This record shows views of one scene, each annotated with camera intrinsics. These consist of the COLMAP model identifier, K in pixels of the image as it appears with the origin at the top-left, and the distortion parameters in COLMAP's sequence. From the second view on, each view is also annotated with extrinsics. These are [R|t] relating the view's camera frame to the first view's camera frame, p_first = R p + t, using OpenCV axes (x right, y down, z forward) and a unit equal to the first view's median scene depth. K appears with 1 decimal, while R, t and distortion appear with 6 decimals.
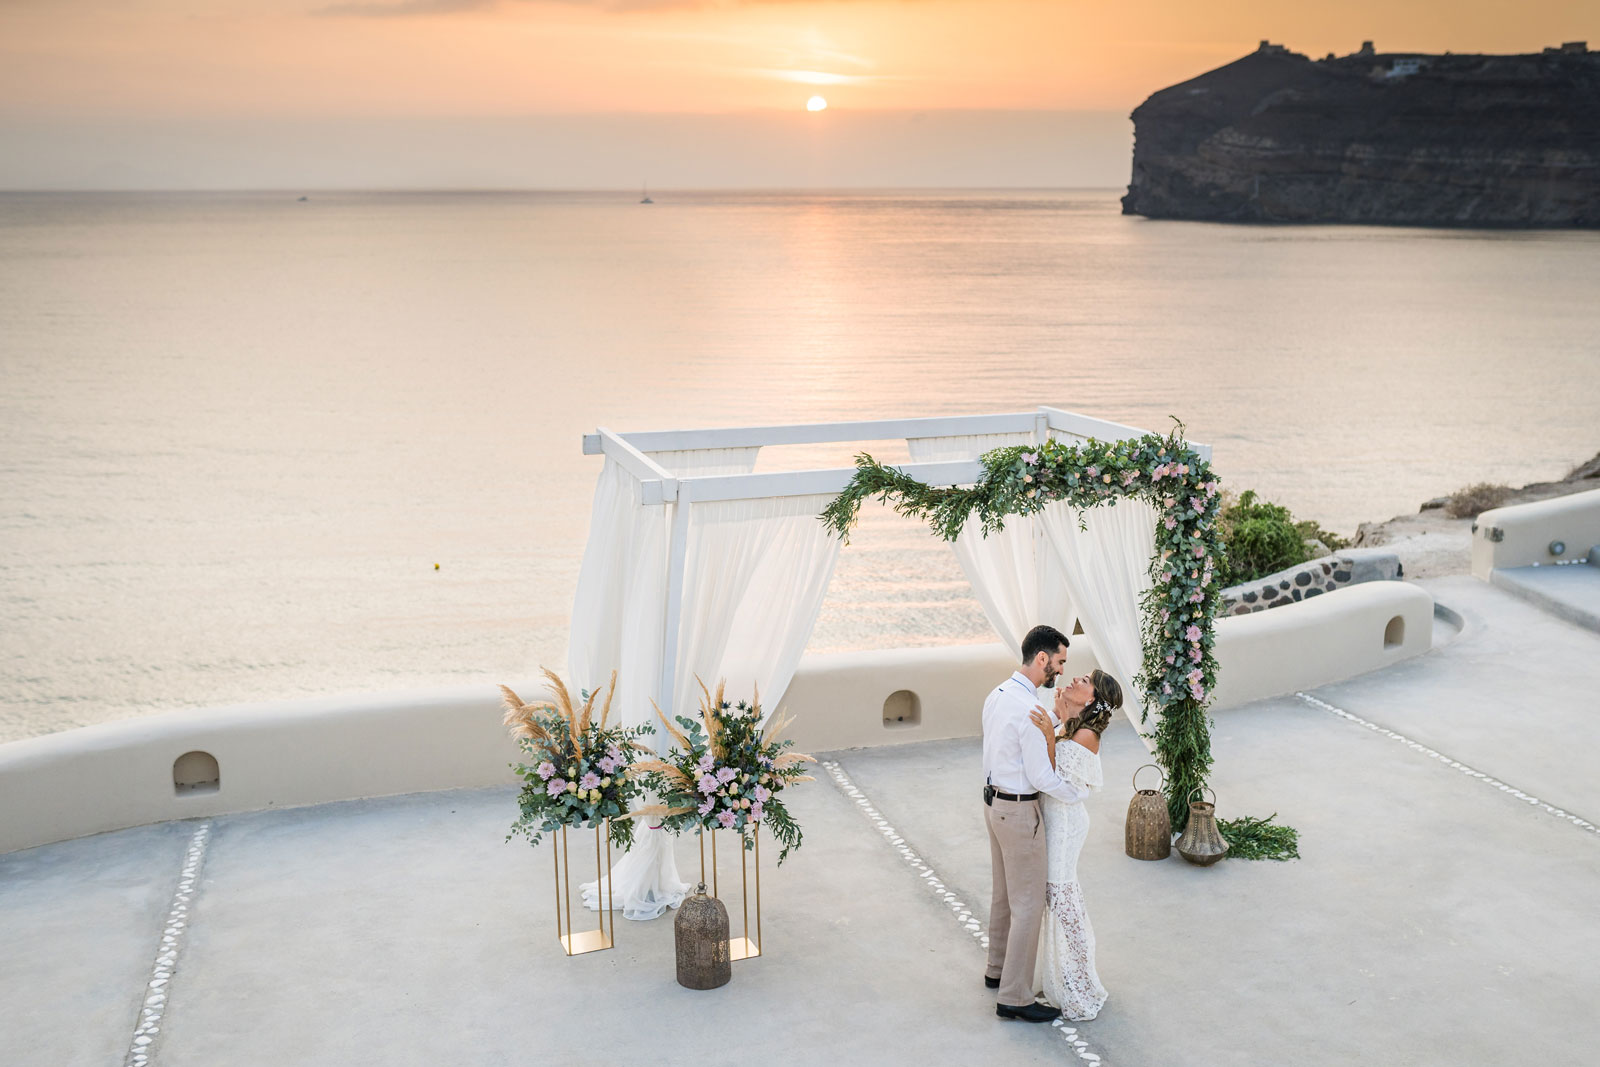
lens RADIAL K [[1544.7, 0, 847.9], [0, 1544.7, 539.7], [0, 0, 1]] dist [-0.005350, 0.000000]
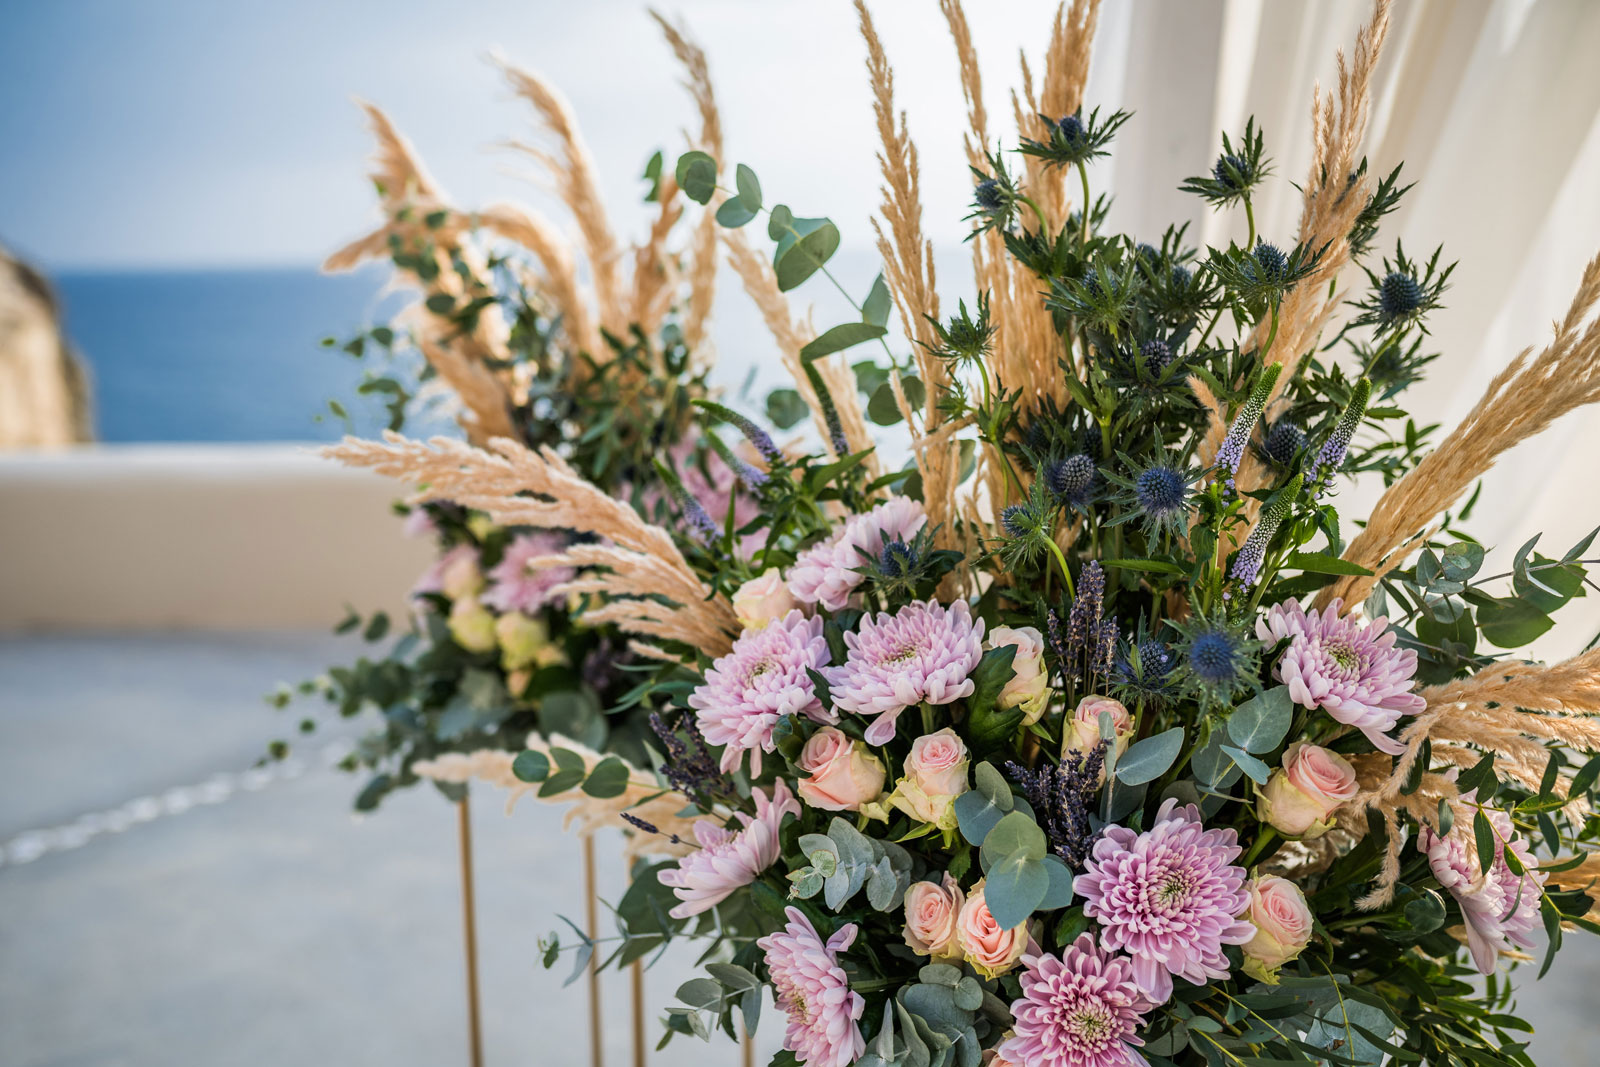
lens RADIAL K [[1521.0, 0, 819.2], [0, 1521.0, 589.7], [0, 0, 1]] dist [-0.032378, 0.000000]
pose [[0.622270, 0.161277, -0.766009, 0.007611], [-0.146343, 0.985262, 0.088557, 0.116740], [0.769002, 0.056994, 0.636701, 0.778707]]
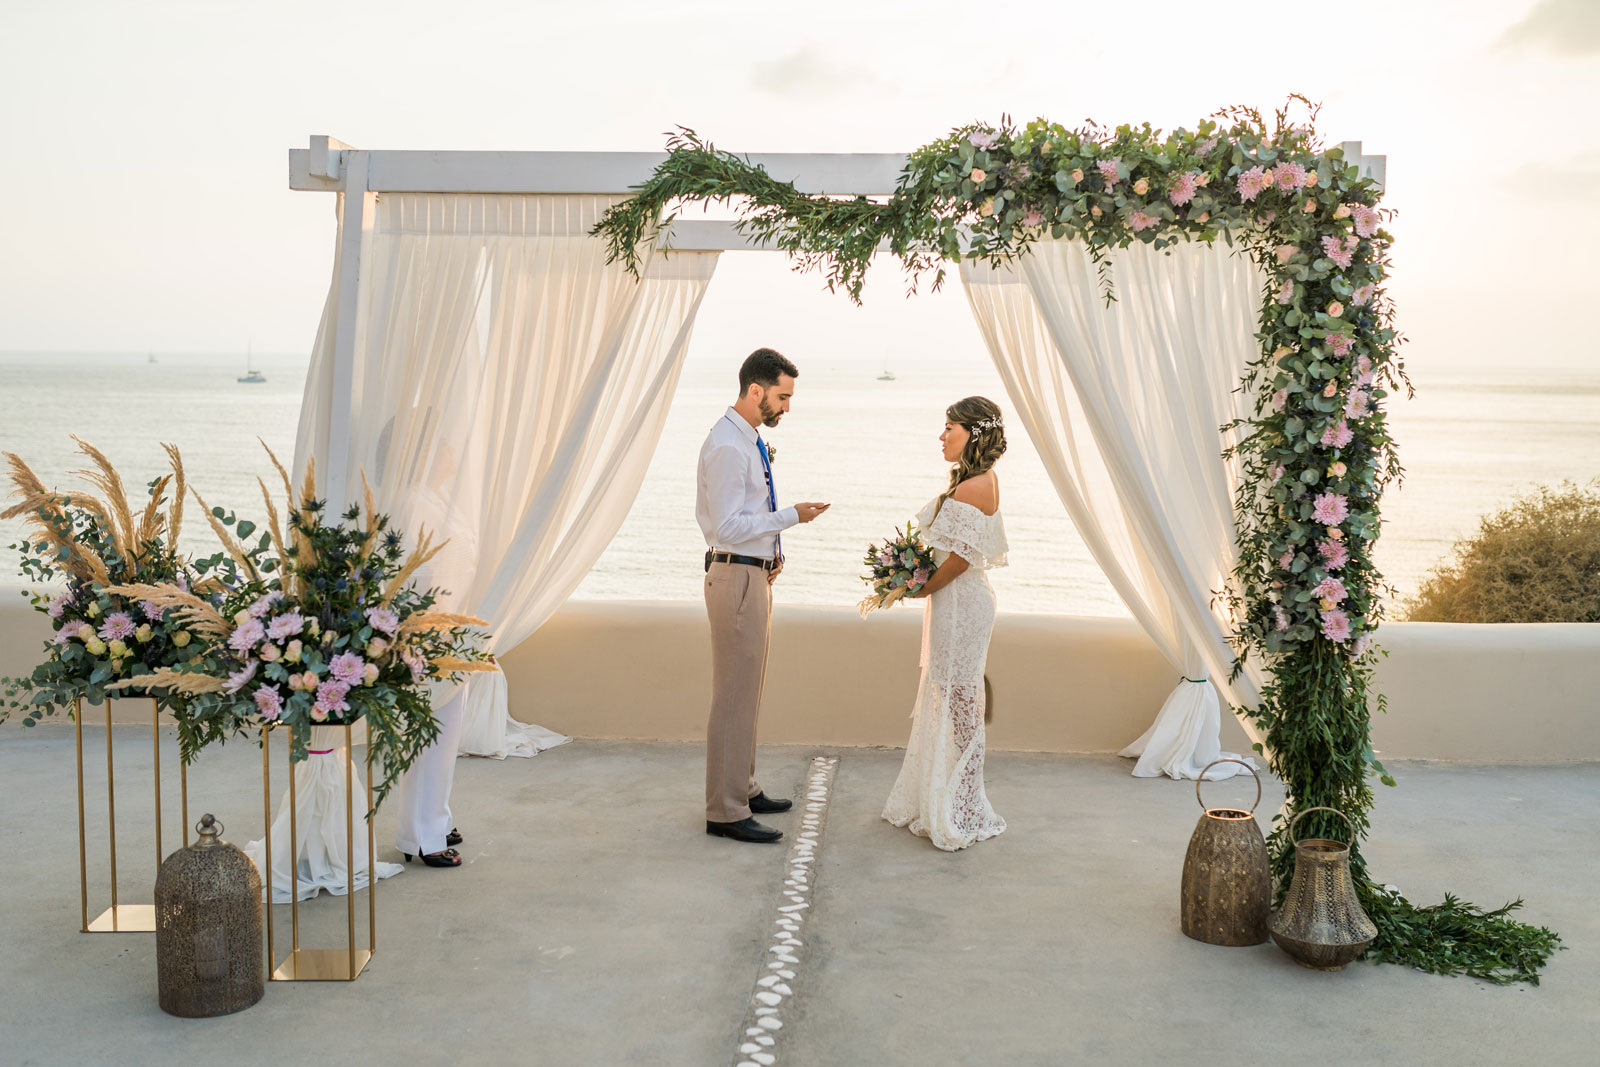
lens RADIAL K [[1521.0, 0, 810.5], [0, 1521.0, 529.7], [0, 0, 1]] dist [-0.032378, 0.000000]
pose [[0.939519, 0.051867, -0.338548, 0.234123], [-0.085812, 0.992586, -0.086072, 0.126647], [0.331573, 0.109918, 0.937004, 0.471660]]
